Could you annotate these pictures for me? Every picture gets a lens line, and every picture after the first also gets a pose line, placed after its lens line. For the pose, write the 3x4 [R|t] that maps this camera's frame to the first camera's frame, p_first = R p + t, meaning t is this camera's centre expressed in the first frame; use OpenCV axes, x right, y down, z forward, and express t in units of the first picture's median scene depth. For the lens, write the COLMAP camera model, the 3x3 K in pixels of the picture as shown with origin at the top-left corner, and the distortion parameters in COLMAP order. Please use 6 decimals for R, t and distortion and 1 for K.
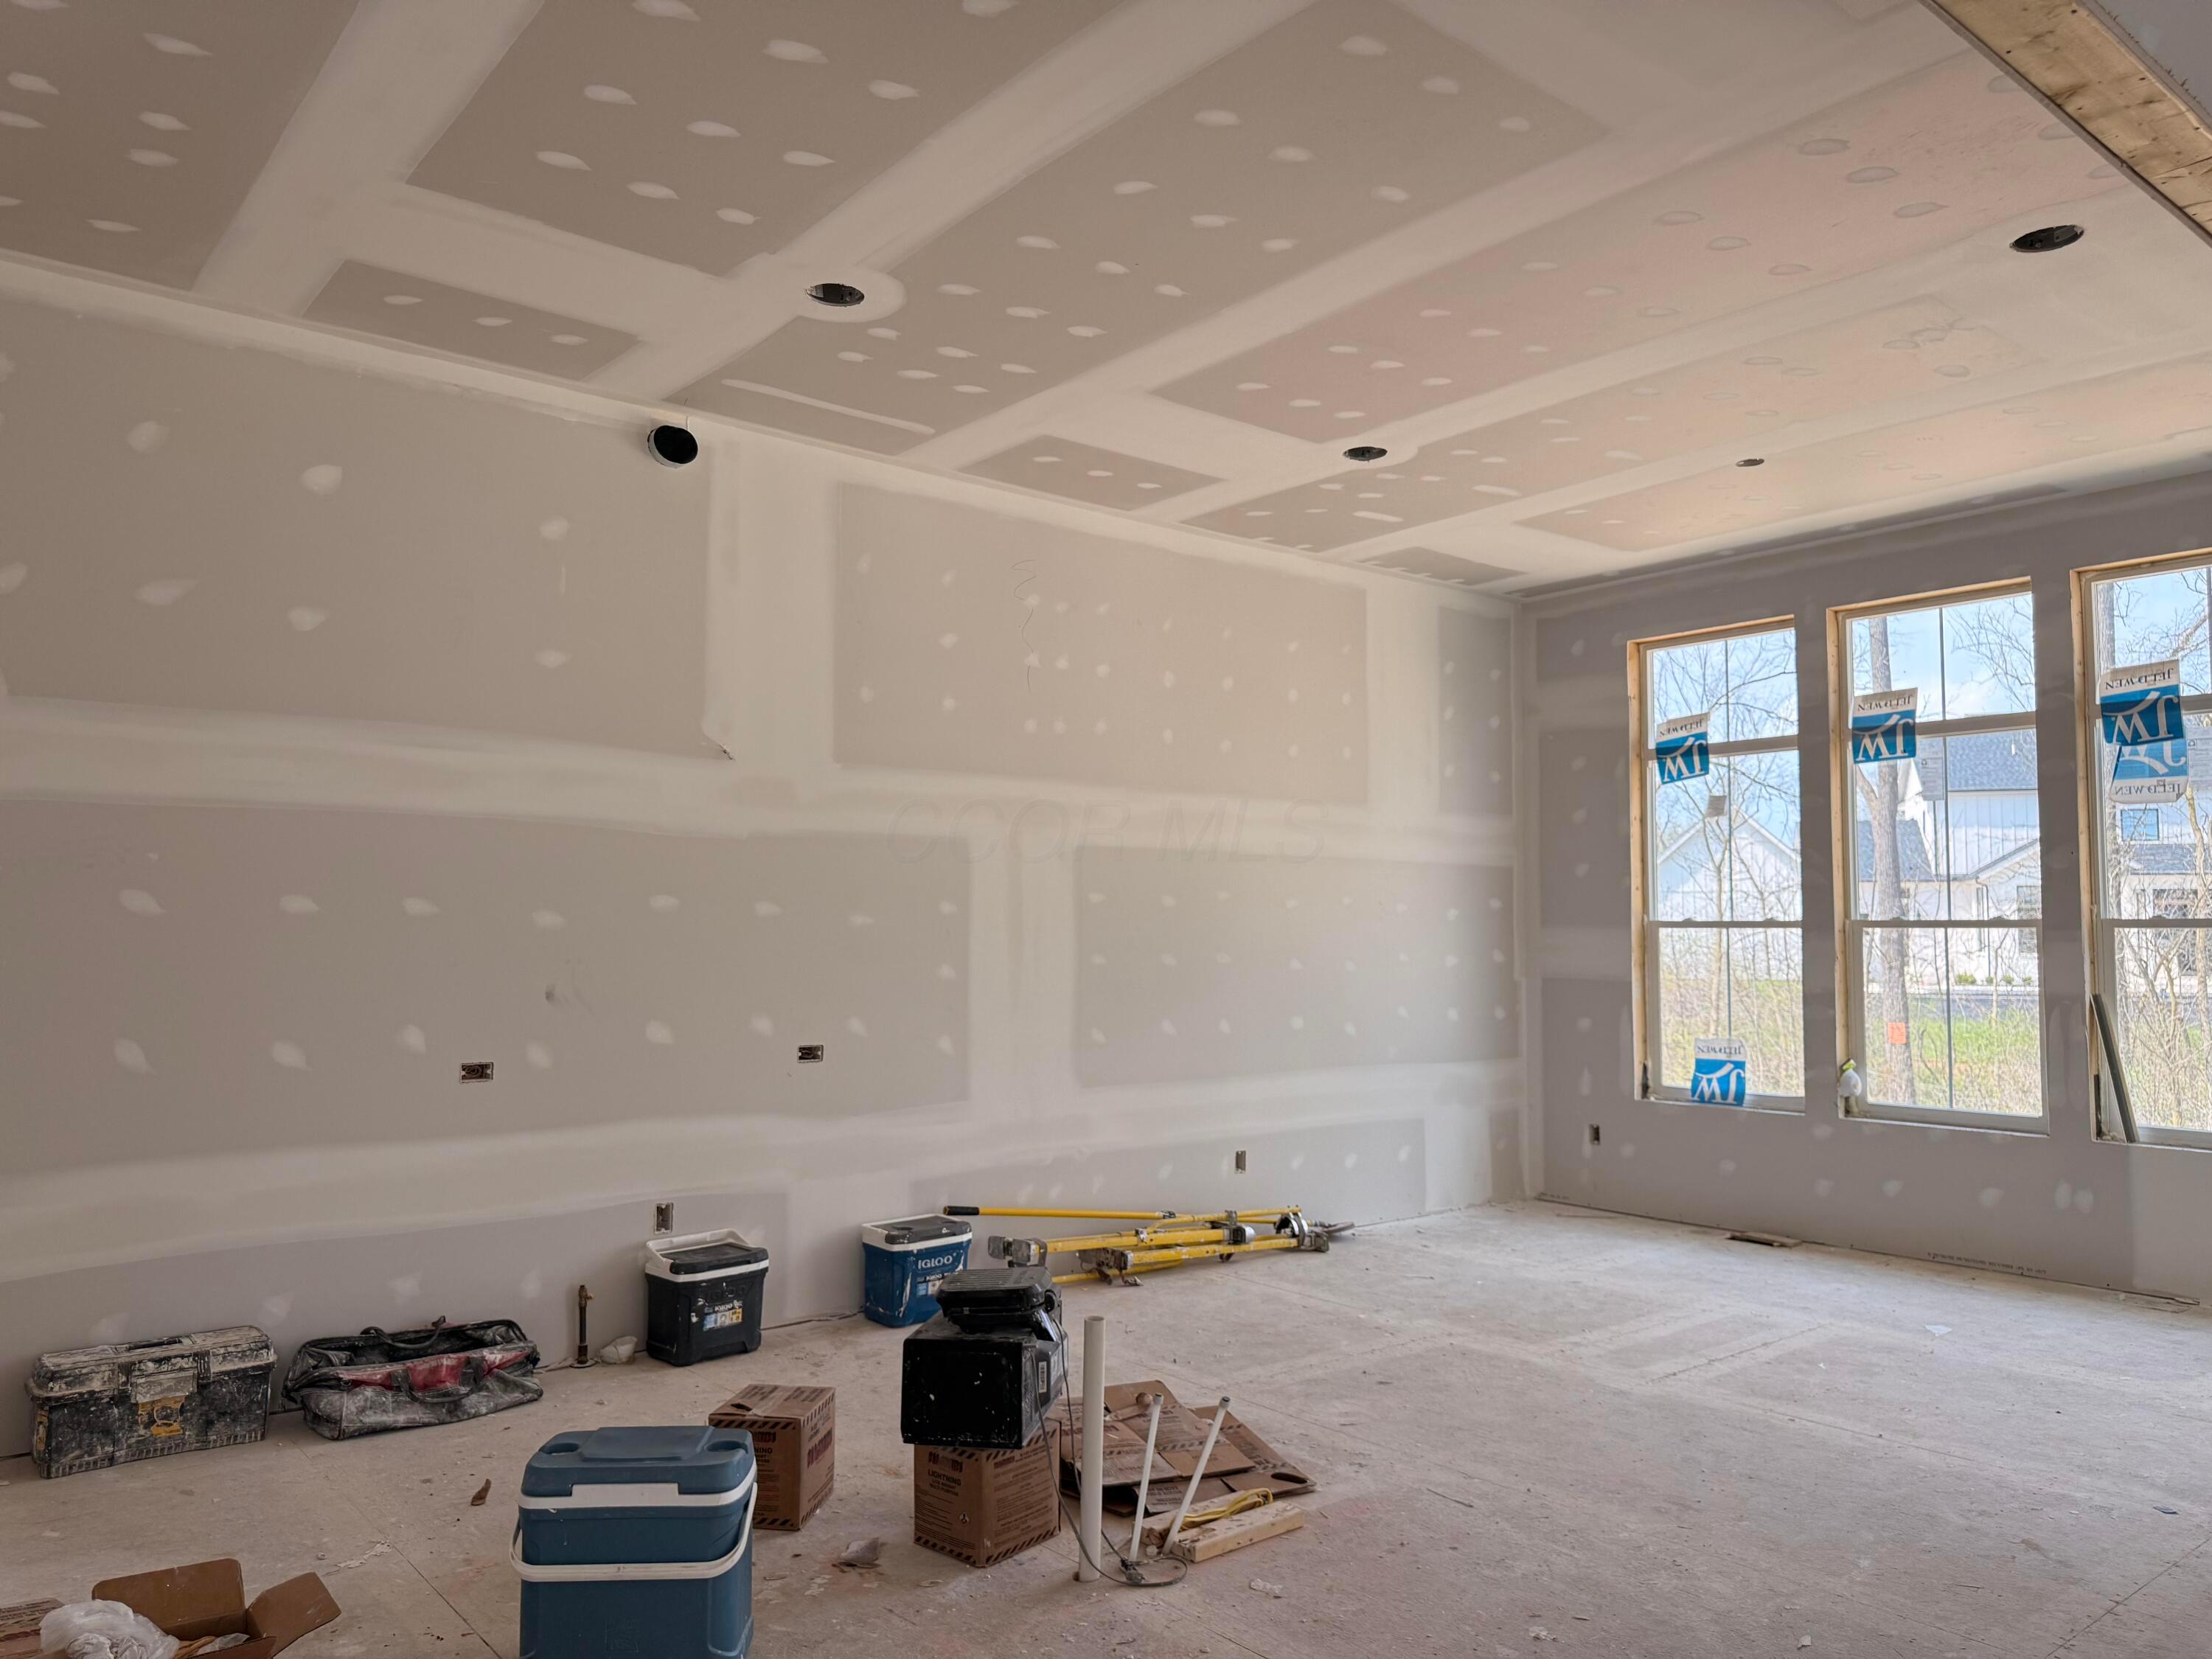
lens RADIAL K [[1563.4, 0, 1102.1], [0, 1563.4, 834.4], [0, 0, 1]] dist [0.042761, -0.068104]
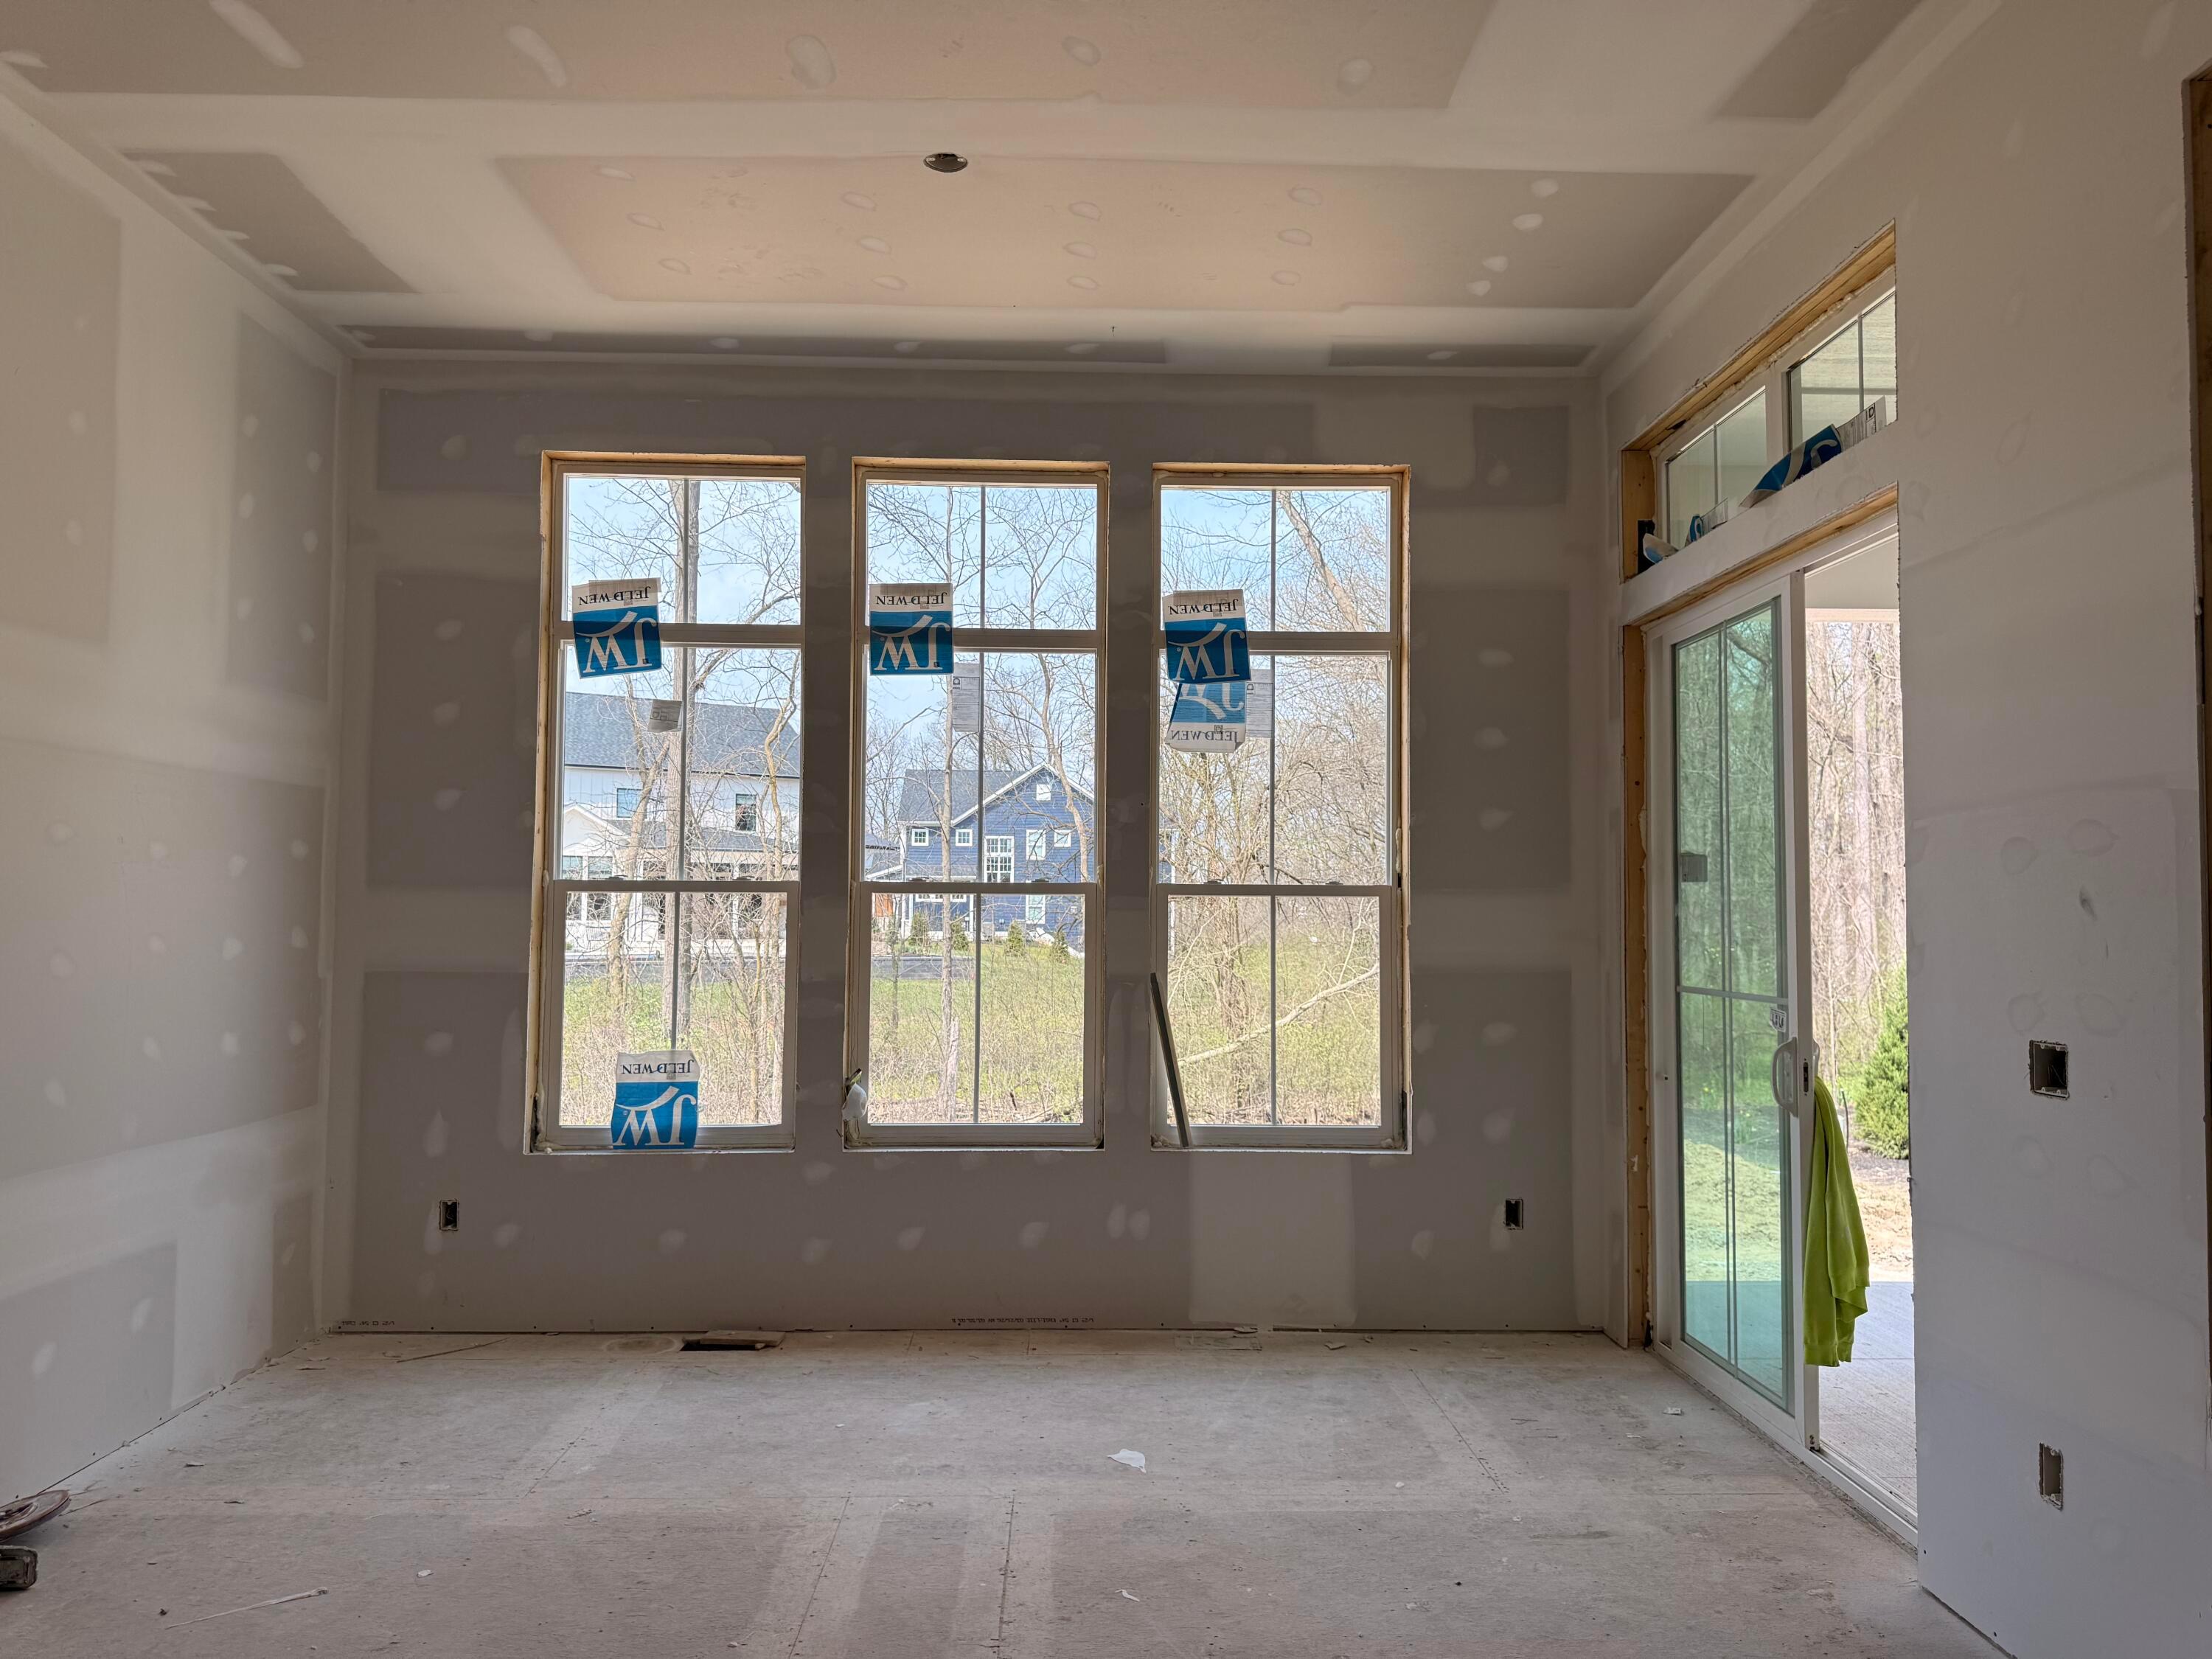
lens RADIAL K [[1518.1, 0, 1113.2], [0, 1518.1, 838.0], [0, 0, 1]] dist [0.117419, -0.197890]
pose [[0.608351, 0.033570, 0.792958, -0.023909], [-0.054858, 0.998494, -0.000185, 0.025934], [-0.791770, -0.043387, 0.609277, 0.446567]]
